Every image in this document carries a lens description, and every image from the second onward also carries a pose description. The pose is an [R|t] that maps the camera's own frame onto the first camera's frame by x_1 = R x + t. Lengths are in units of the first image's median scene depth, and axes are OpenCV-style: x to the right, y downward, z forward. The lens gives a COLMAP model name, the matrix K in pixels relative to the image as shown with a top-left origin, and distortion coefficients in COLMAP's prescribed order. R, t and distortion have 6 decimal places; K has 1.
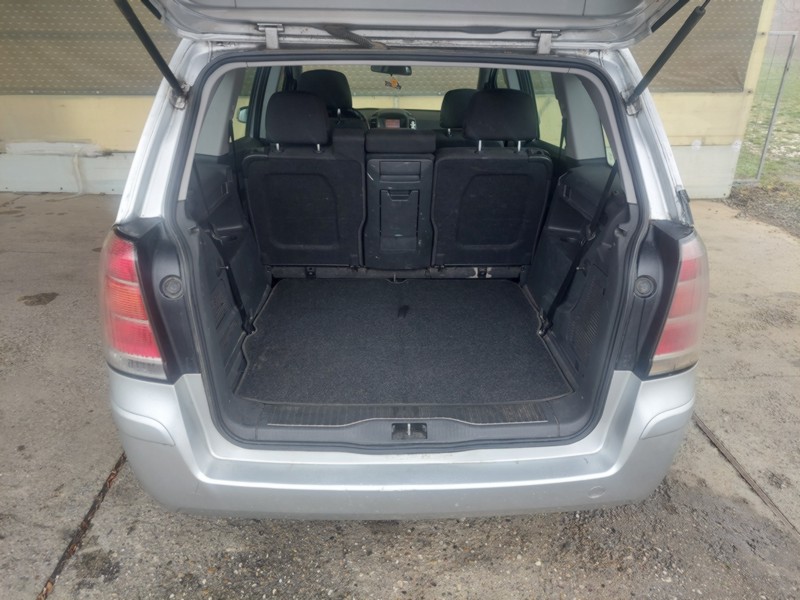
lens RADIAL K [[584.5, 0, 407.8], [0, 584.5, 302.2], [0, 0, 1]] dist [0.038618, -0.026794]
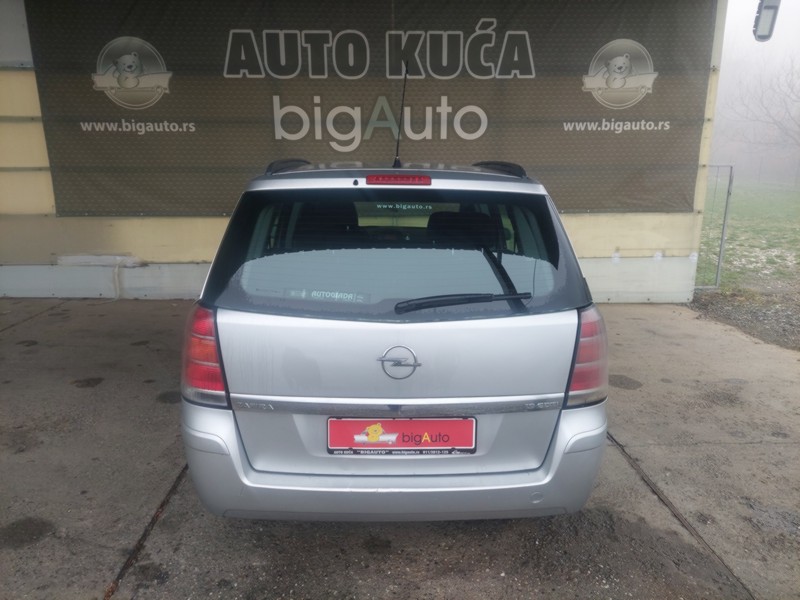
lens RADIAL K [[584.5, 0, 403.4], [0, 584.5, 296.2], [0, 0, 1]] dist [0.038618, -0.026794]
pose [[0.999957, -0.001428, -0.009205, 0.018962], [-0.000433, 0.979989, -0.199052, 0.090130], [0.009305, 0.199047, 0.979946, -0.265741]]
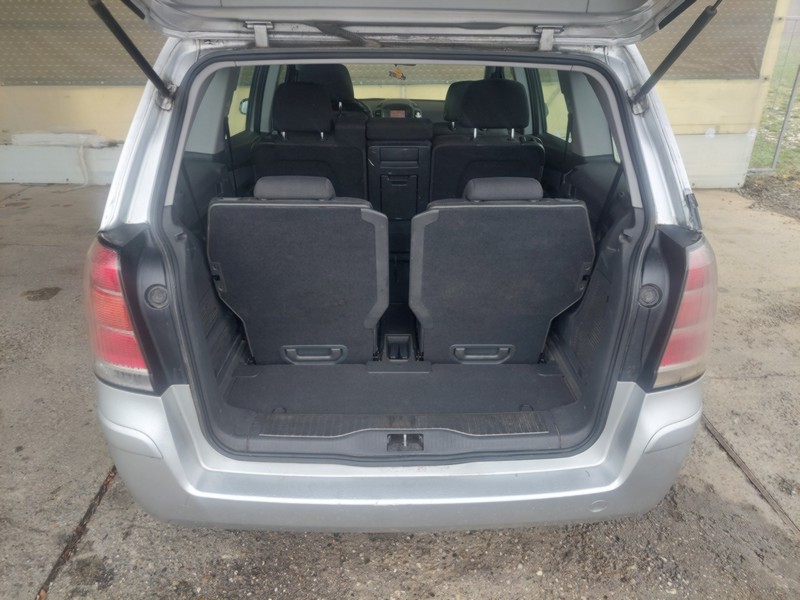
lens RADIAL K [[584.5, 0, 410.2], [0, 584.5, 300.0], [0, 0, 1]] dist [0.038618, -0.026794]
pose [[0.999890, 0.001078, -0.014796, 0.016370], [-0.000796, 0.999818, 0.019044, -0.022166], [0.014814, -0.019030, 0.999709, 0.021897]]
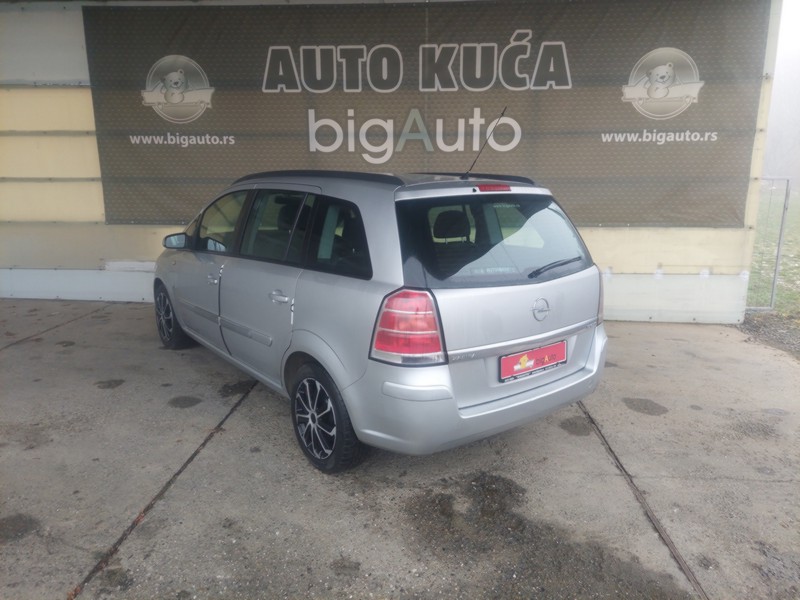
lens RADIAL K [[584.5, 0, 401.5], [0, 584.5, 286.0], [0, 0, 1]] dist [0.038618, -0.026794]
pose [[0.993111, 0.021801, -0.115135, 0.163936], [-0.048115, 0.971759, -0.231018, 0.076221], [0.106847, 0.234966, 0.966113, -0.235957]]
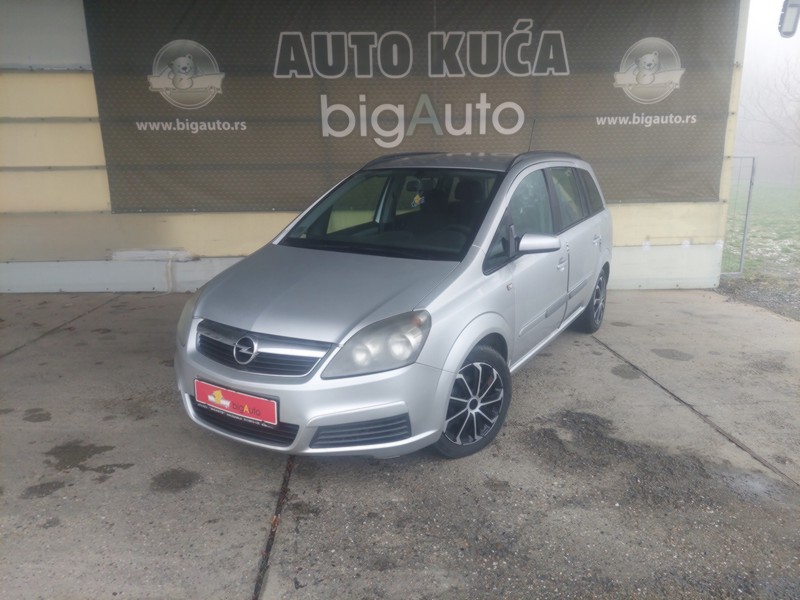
lens RADIAL K [[584.5, 0, 408.7], [0, 584.5, 295.5], [0, 0, 1]] dist [0.038618, -0.026794]
pose [[0.999811, -0.017601, 0.008220, -0.215281], [0.018931, 0.977749, -0.208920, 0.189008], [-0.004360, 0.209036, 0.977898, -0.366008]]
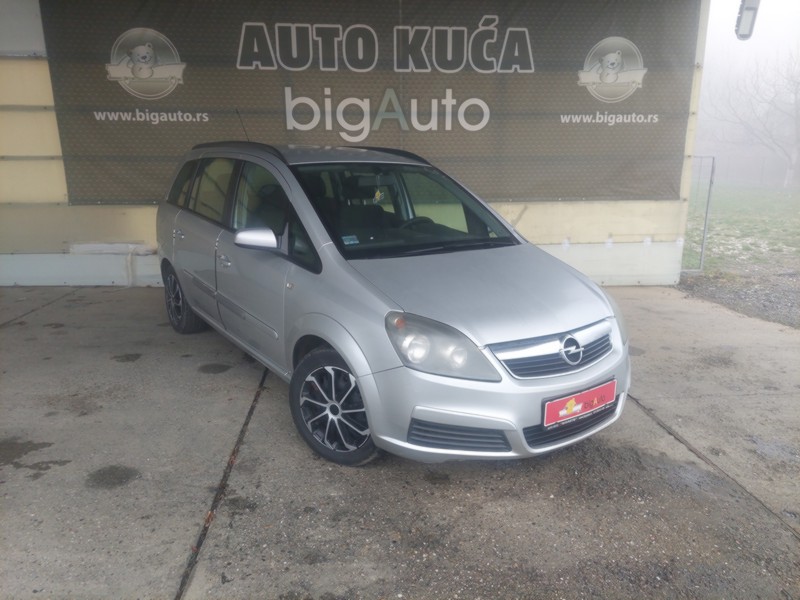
lens RADIAL K [[584.5, 0, 413.3], [0, 584.5, 297.6], [0, 0, 1]] dist [0.038618, -0.026794]
pose [[0.998778, -0.013302, 0.047594, -0.136643], [0.022445, 0.980127, -0.197095, 0.191948], [-0.044026, 0.197923, 0.979228, -0.370356]]
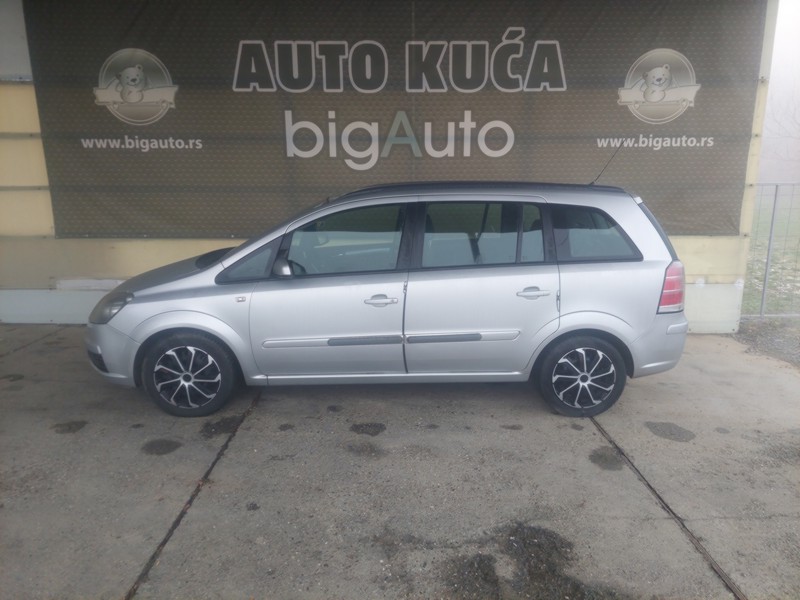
lens RADIAL K [[584.5, 0, 409.0], [0, 584.5, 298.5], [0, 0, 1]] dist [0.038618, -0.026794]
pose [[0.999400, 0.004292, -0.034359, 0.020496], [-0.011814, 0.975013, -0.221834, -0.003604], [0.032548, 0.222107, 0.974479, -0.079748]]
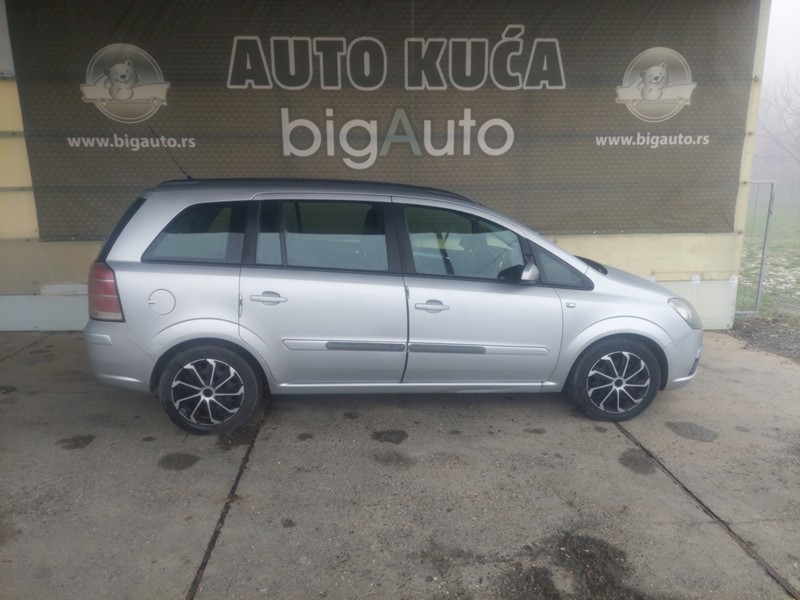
lens RADIAL K [[584.5, 0, 403.6], [0, 584.5, 295.1], [0, 0, 1]] dist [0.038618, -0.026794]
pose [[0.999867, -0.009013, 0.013576, -0.127264], [0.011796, 0.975110, -0.221409, -0.030661], [-0.011242, 0.221540, 0.975087, -0.048418]]
